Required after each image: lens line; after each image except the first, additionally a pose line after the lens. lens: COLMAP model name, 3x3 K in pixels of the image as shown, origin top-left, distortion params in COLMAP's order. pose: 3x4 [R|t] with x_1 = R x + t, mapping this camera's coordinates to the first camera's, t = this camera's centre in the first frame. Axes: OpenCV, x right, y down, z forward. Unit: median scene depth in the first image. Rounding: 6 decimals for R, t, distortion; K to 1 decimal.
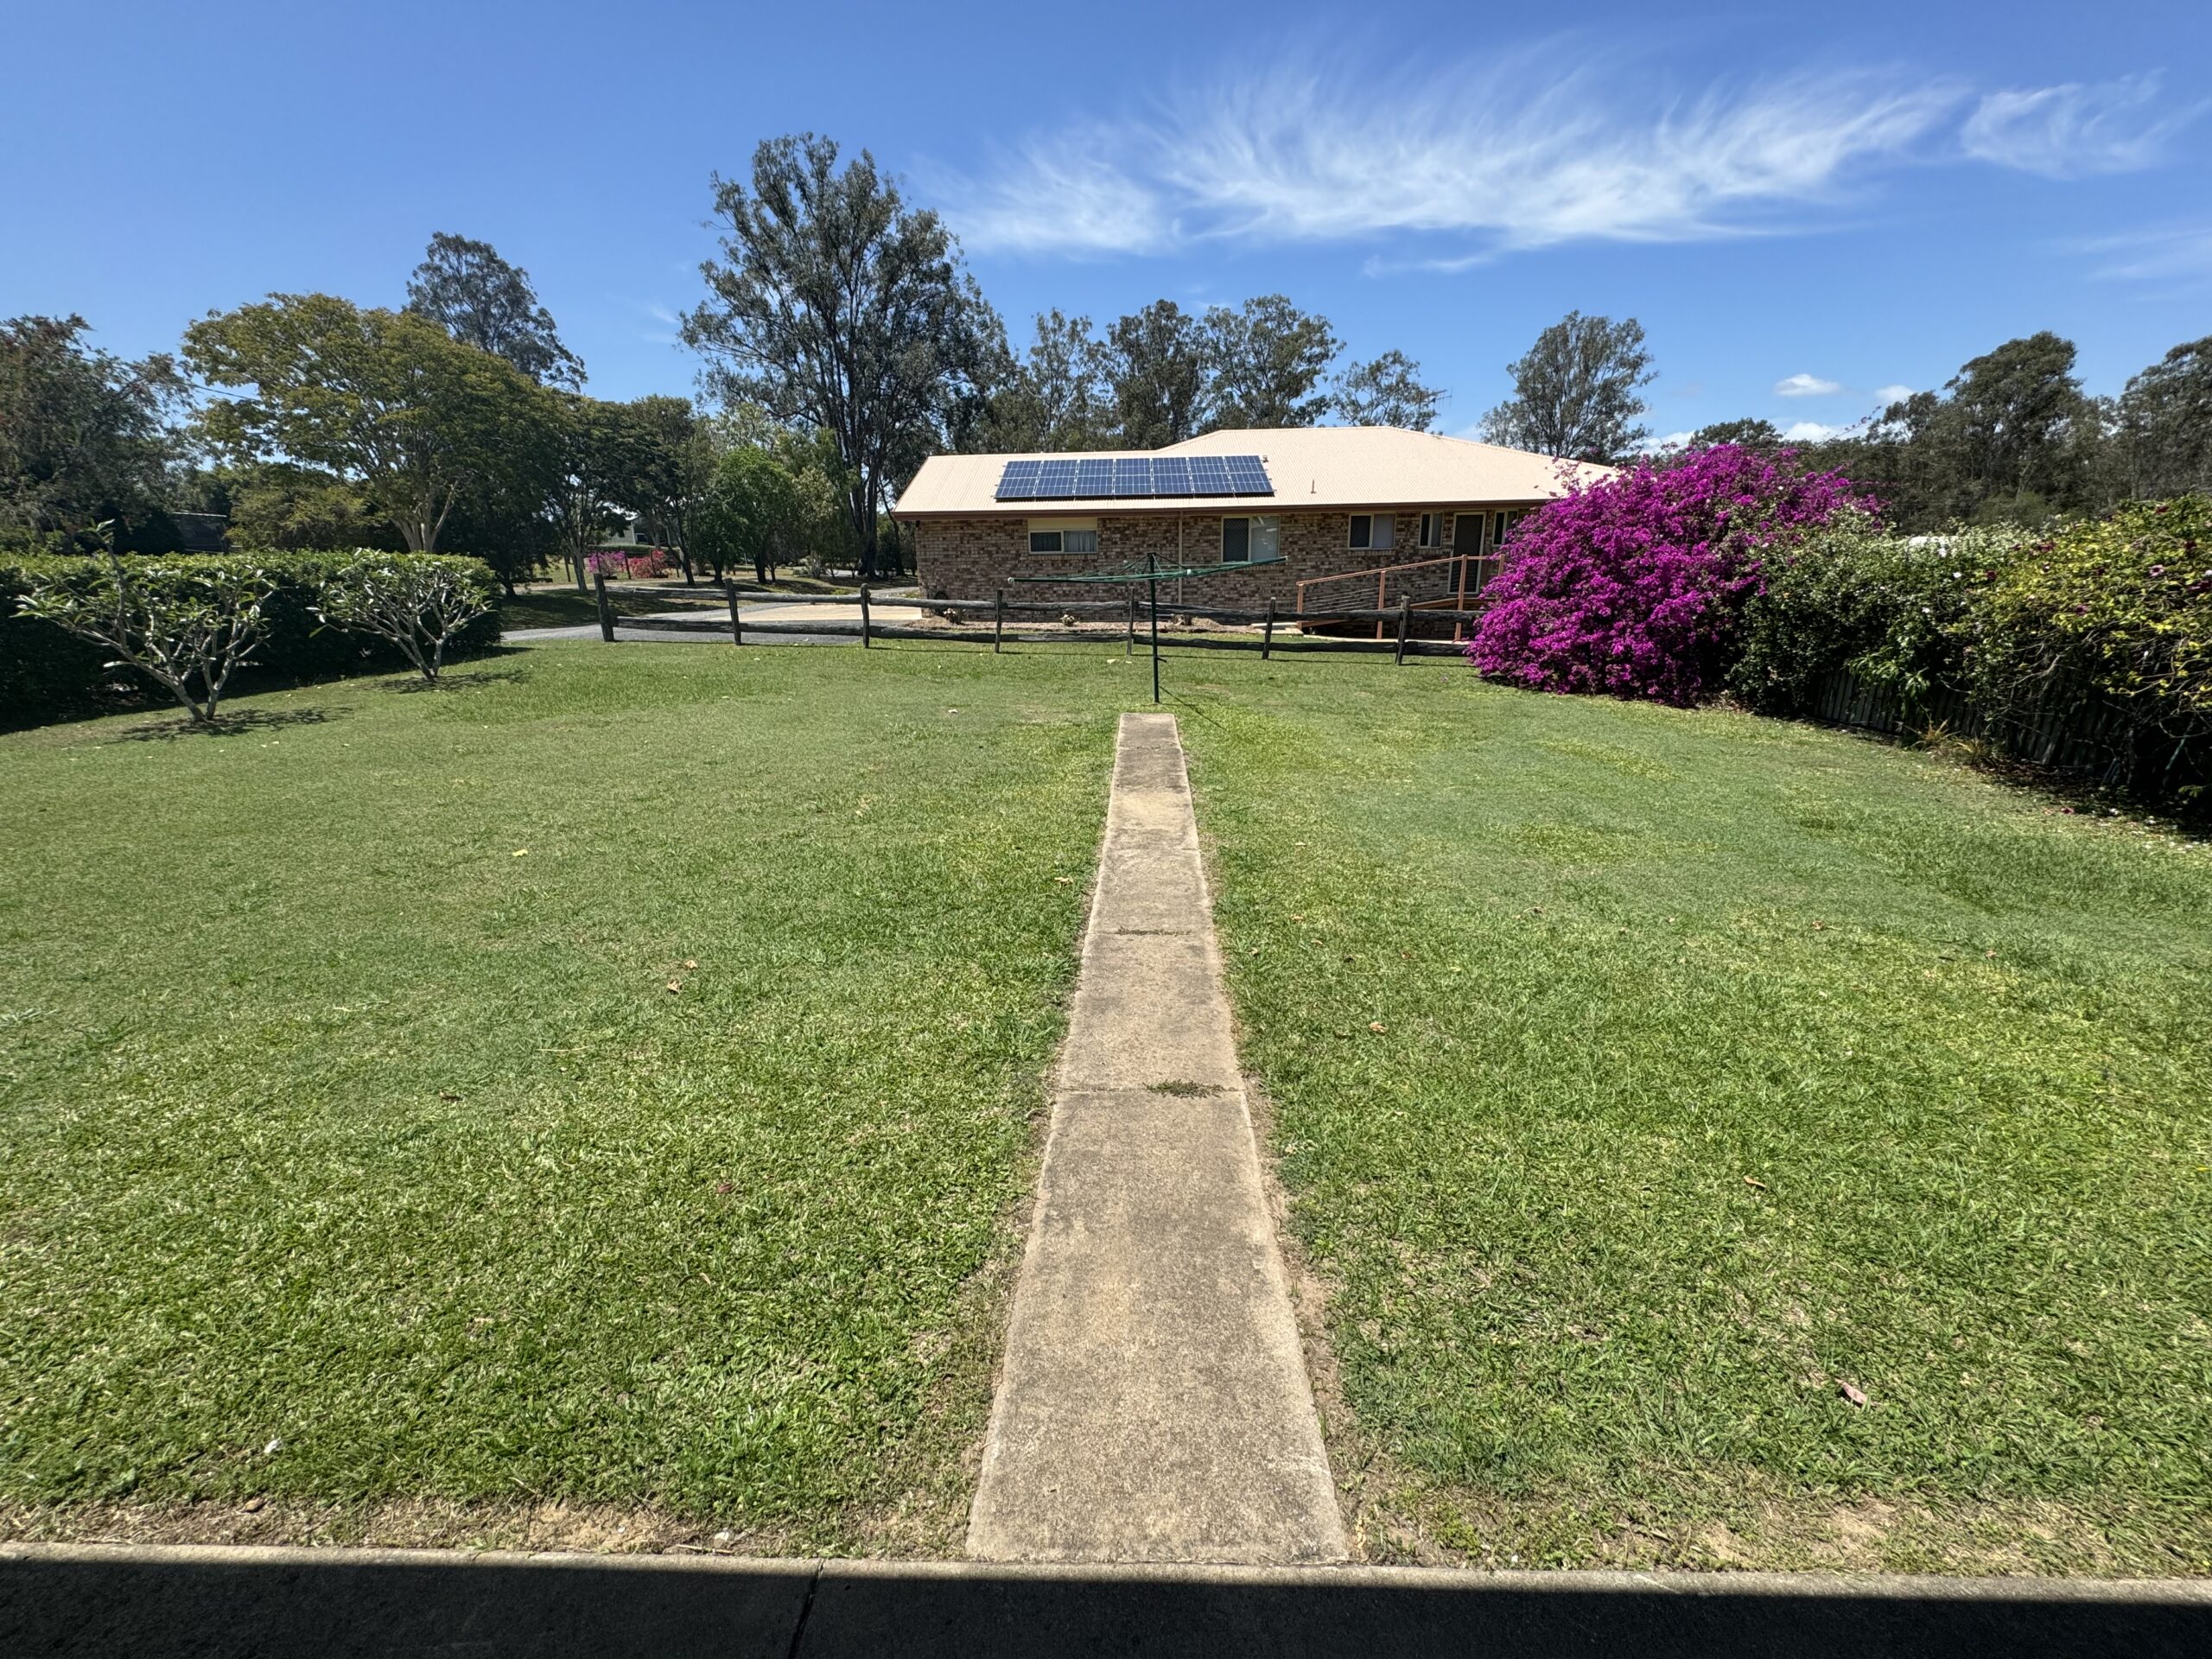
lens RADIAL K [[885.2, 0, 1106.0], [0, 885.2, 829.5], [0, 0, 1]] dist [-0.001952, -0.000225]
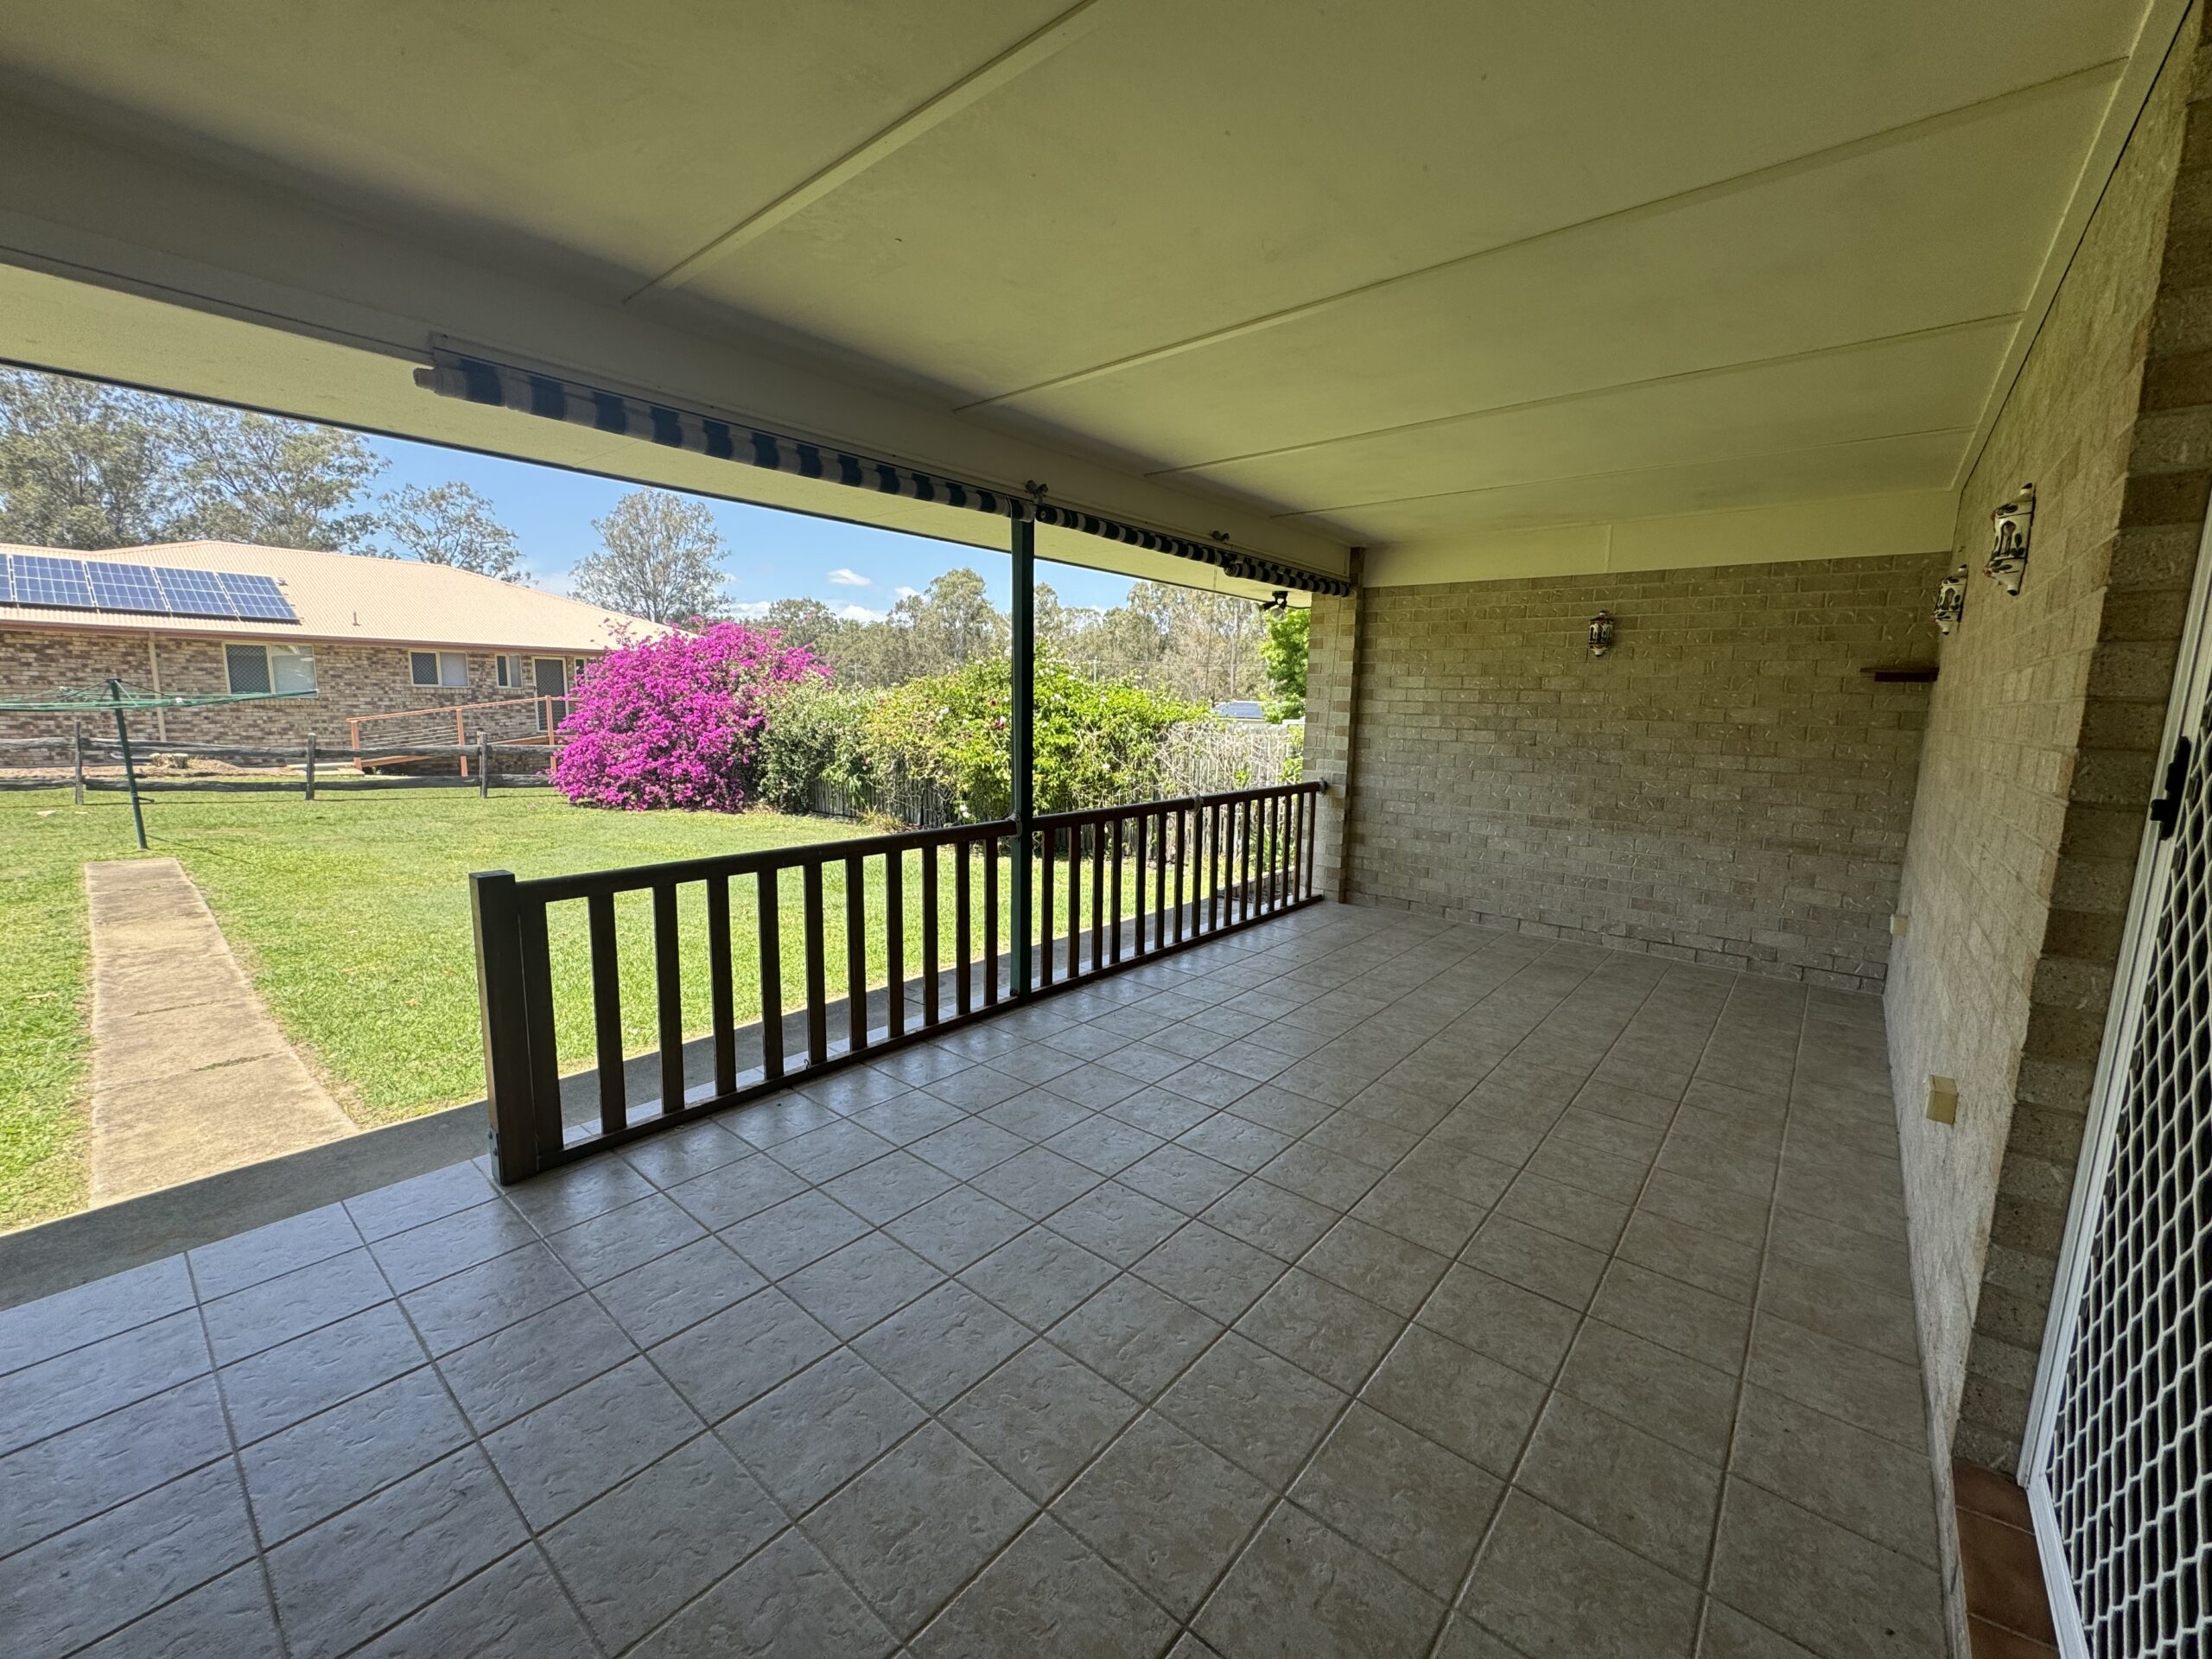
lens RADIAL K [[885.2, 0, 1106.0], [0, 885.2, 829.5], [0, 0, 1]] dist [-0.001952, -0.000225]
pose [[0.622145, -0.082333, 0.778561, -0.023315], [0.202699, 0.977486, -0.058607, 0.066412], [-0.756206, 0.194276, 0.624827, -0.207132]]
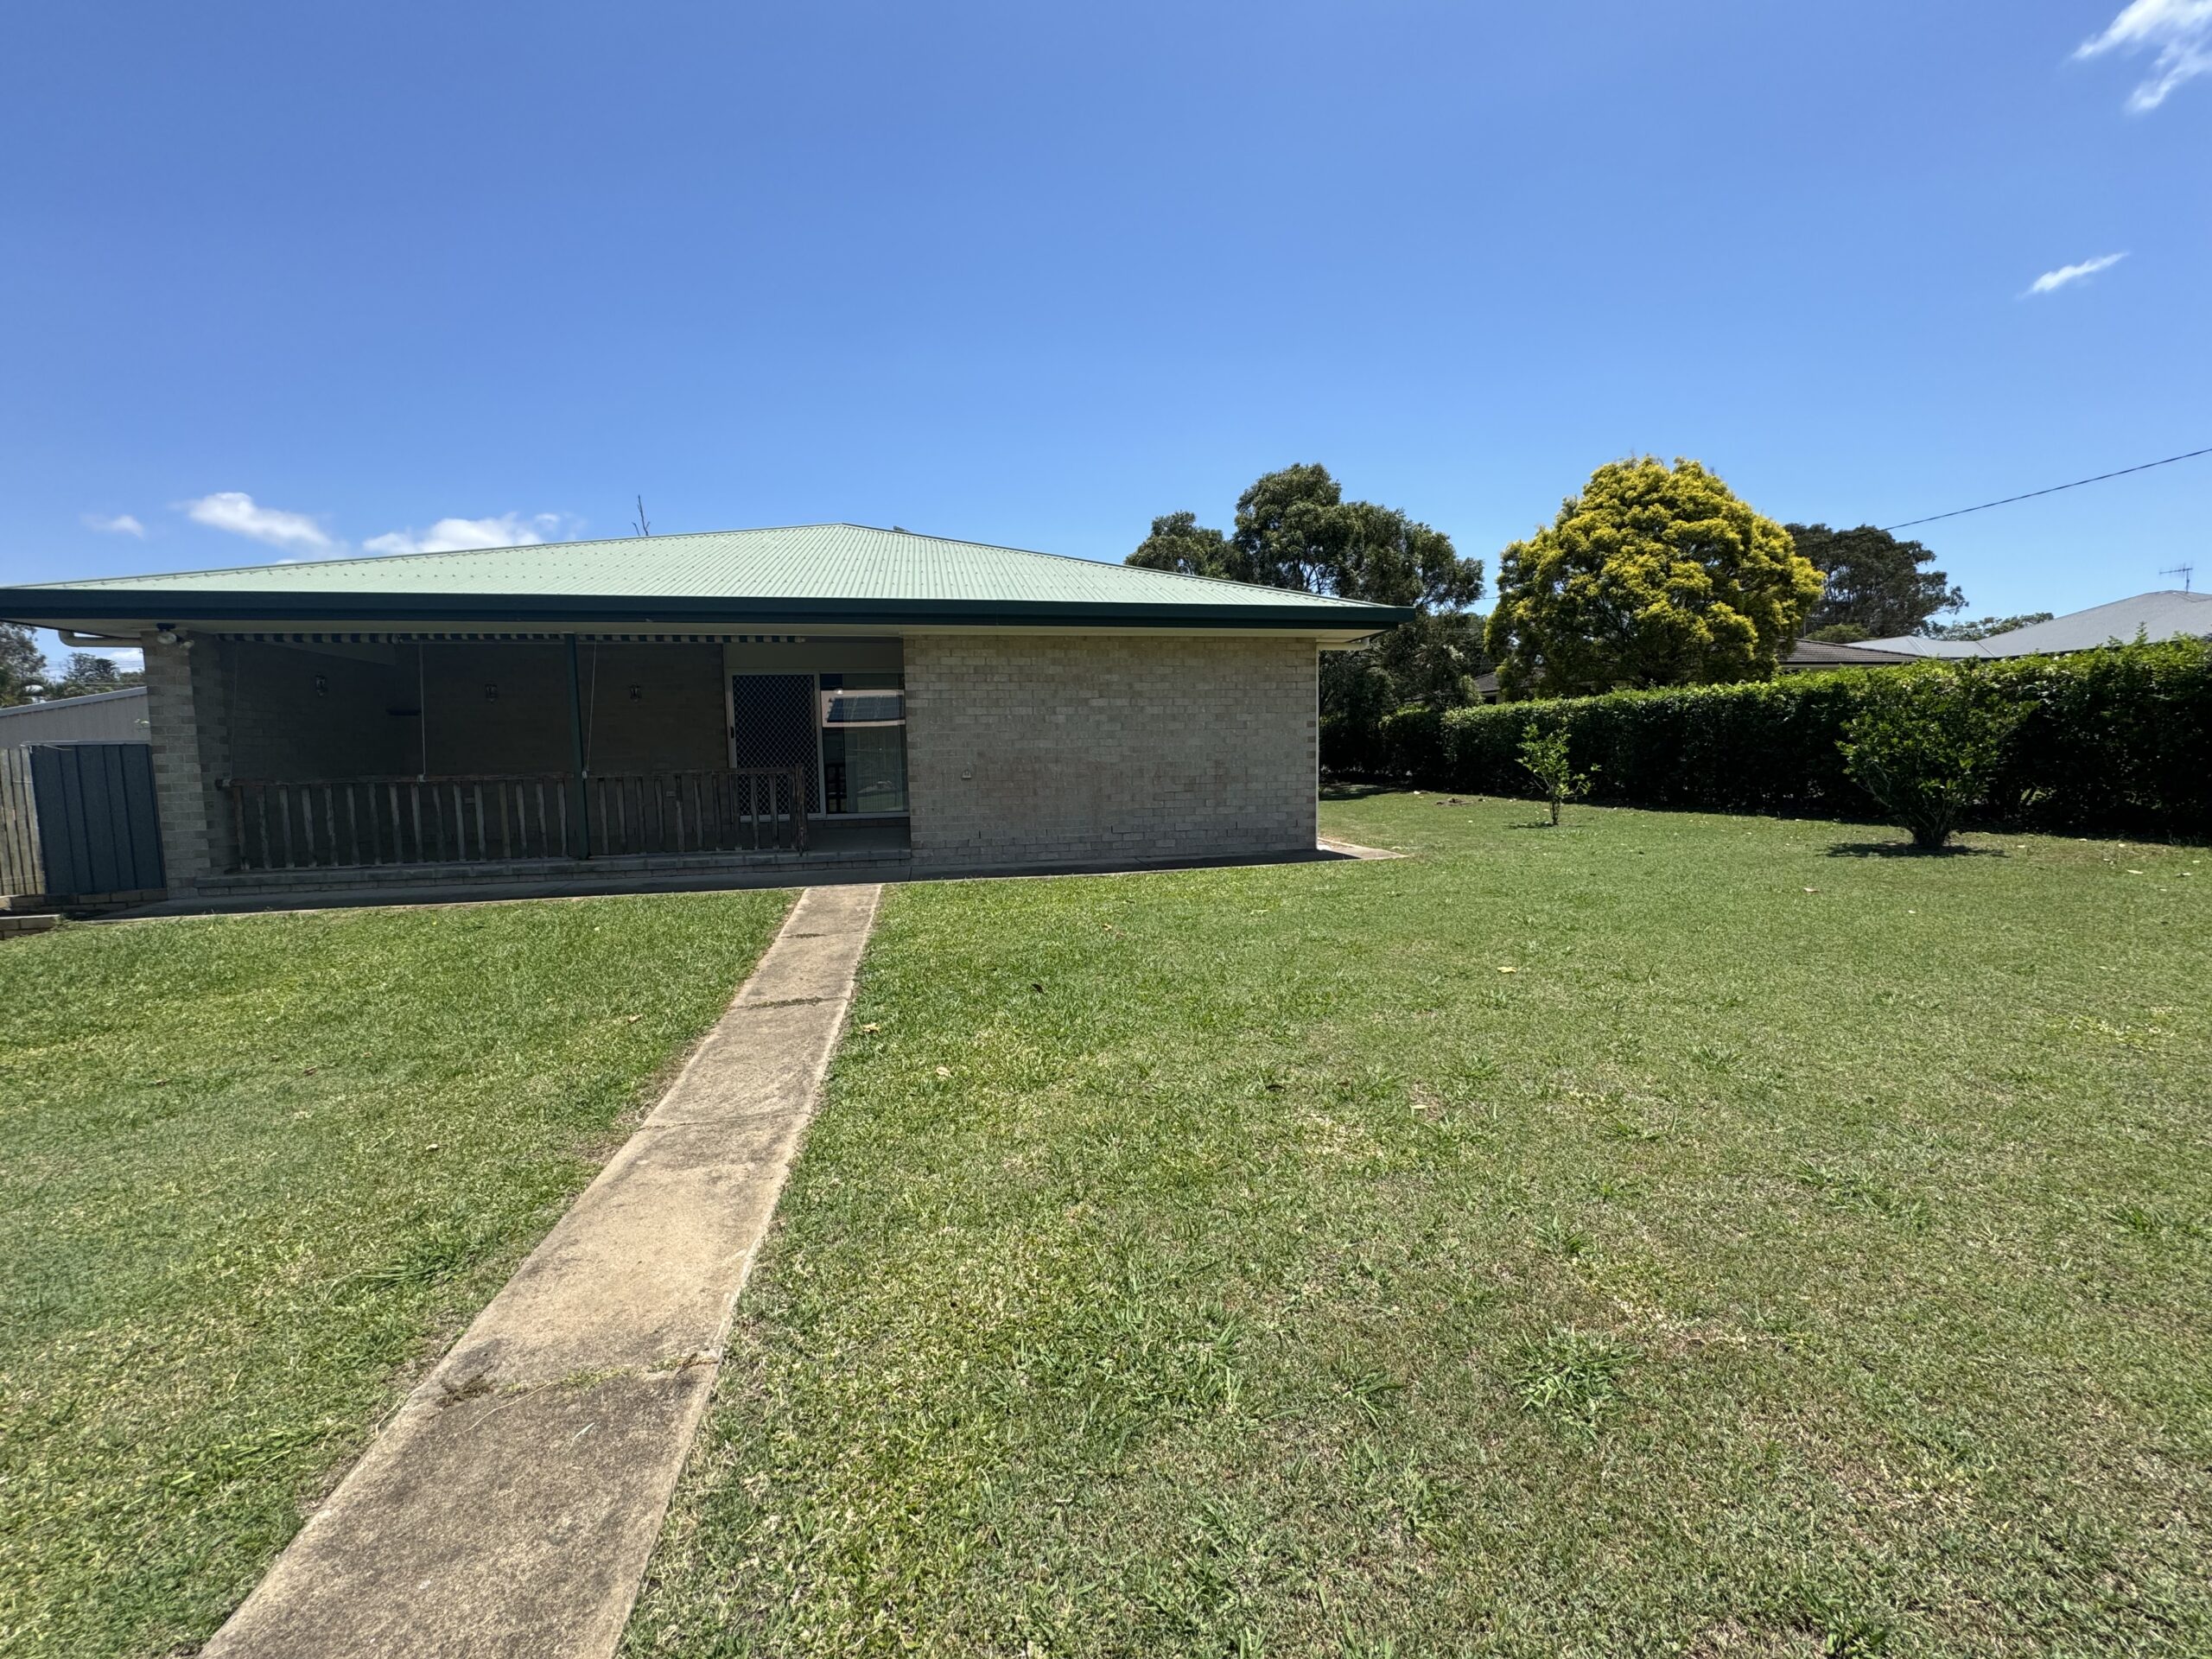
lens RADIAL K [[885.2, 0, 1106.0], [0, 885.2, 829.5], [0, 0, 1]] dist [-0.001952, -0.000225]
pose [[-0.973426, 0.057578, -0.221644, -0.034282], [-0.033205, 0.922158, 0.385385, -0.174390], [0.226581, 0.382503, -0.895741, 0.664310]]
